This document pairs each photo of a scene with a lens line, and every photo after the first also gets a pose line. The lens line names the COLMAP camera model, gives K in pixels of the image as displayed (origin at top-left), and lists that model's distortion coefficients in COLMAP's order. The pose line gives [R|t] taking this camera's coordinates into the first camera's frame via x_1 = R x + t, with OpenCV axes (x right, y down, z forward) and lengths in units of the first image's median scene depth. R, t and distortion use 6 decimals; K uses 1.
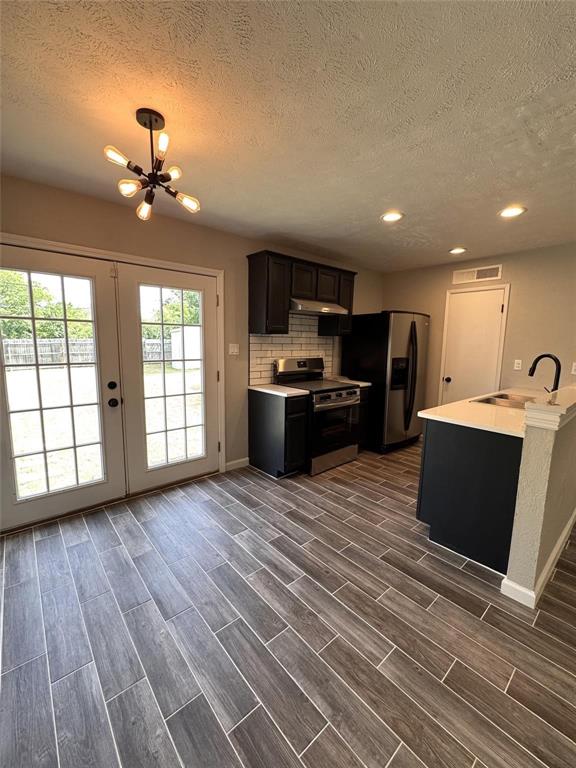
lens RADIAL K [[313.6, 0, 288.0], [0, 313.6, 384.0], [0, 0, 1]] dist [0.000135, 0.000245]
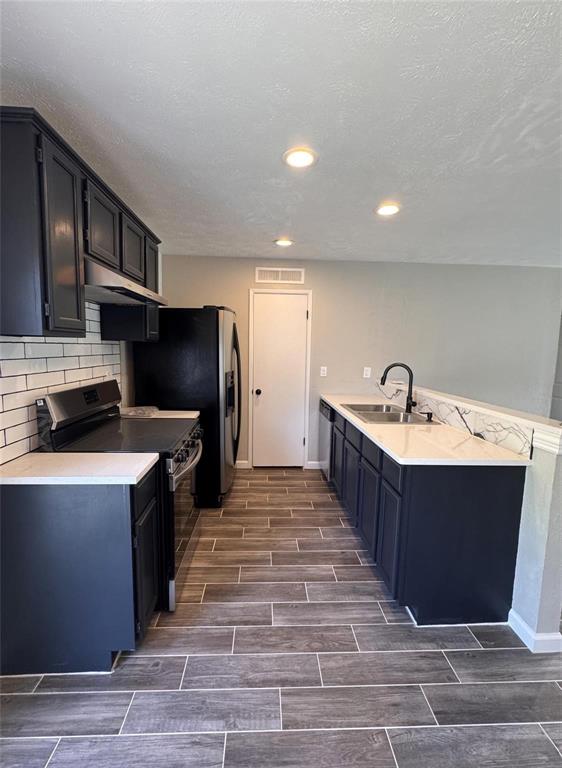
lens RADIAL K [[325.8, 0, 281.0], [0, 325.8, 384.0], [0, 0, 1]] dist [-0.002670, -0.000317]
pose [[0.627689, -0.091831, 0.773029, -0.192850], [0.099409, 0.994343, 0.037403, -0.083829], [-0.772091, 0.053368, 0.633267, 0.500460]]
